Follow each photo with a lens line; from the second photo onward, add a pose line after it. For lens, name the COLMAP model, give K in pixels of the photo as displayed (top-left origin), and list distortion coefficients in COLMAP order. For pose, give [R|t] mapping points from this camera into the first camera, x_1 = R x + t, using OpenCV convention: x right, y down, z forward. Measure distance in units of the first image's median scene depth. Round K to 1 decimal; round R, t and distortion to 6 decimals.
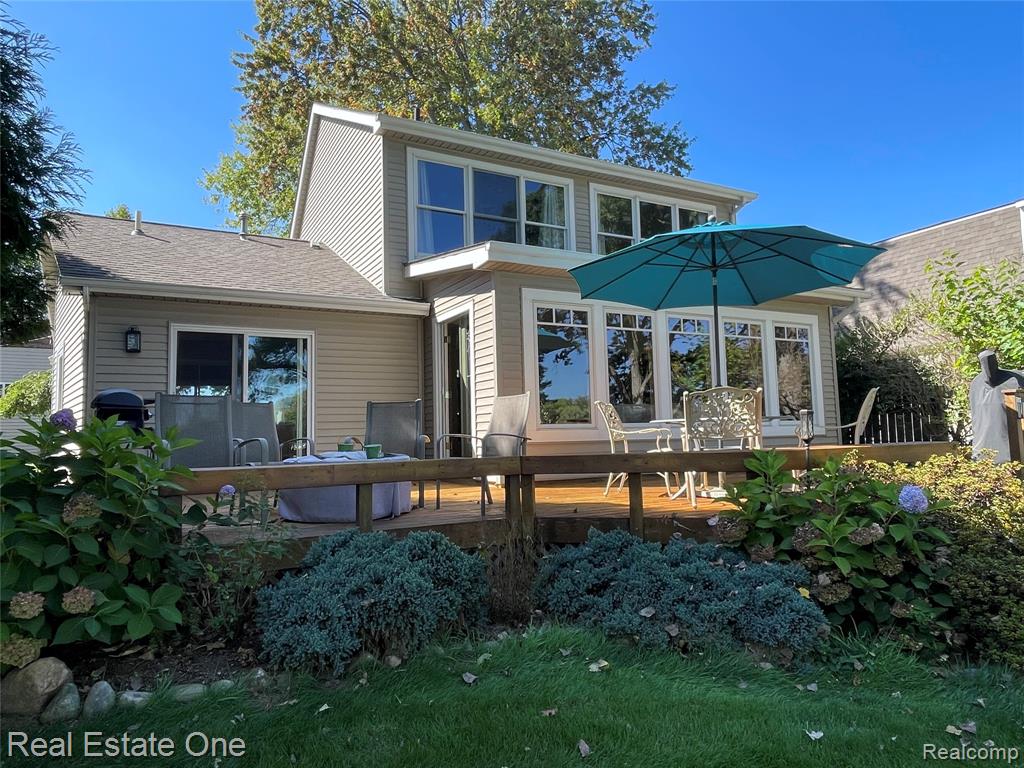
lens RADIAL K [[676.7, 0, 511.1], [0, 676.7, 380.4], [0, 0, 1]] dist [0.004902, -0.004187]
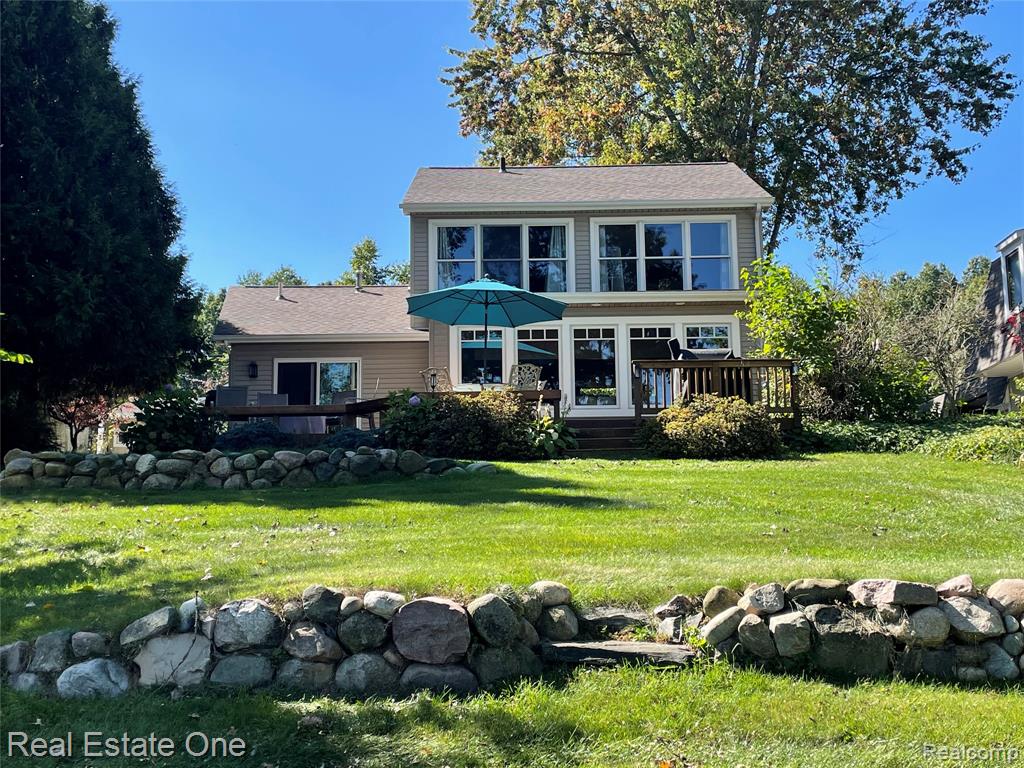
lens RADIAL K [[1254.9, 0, 512.0], [0, 1254.9, 384.0], [0, 0, 1]] dist [0.121249, 0.001616]
pose [[0.876822, -0.059092, -0.477169, 1.123141], [0.030695, 0.997274, -0.067097, 0.153862], [0.479834, 0.044185, 0.876246, -1.071745]]
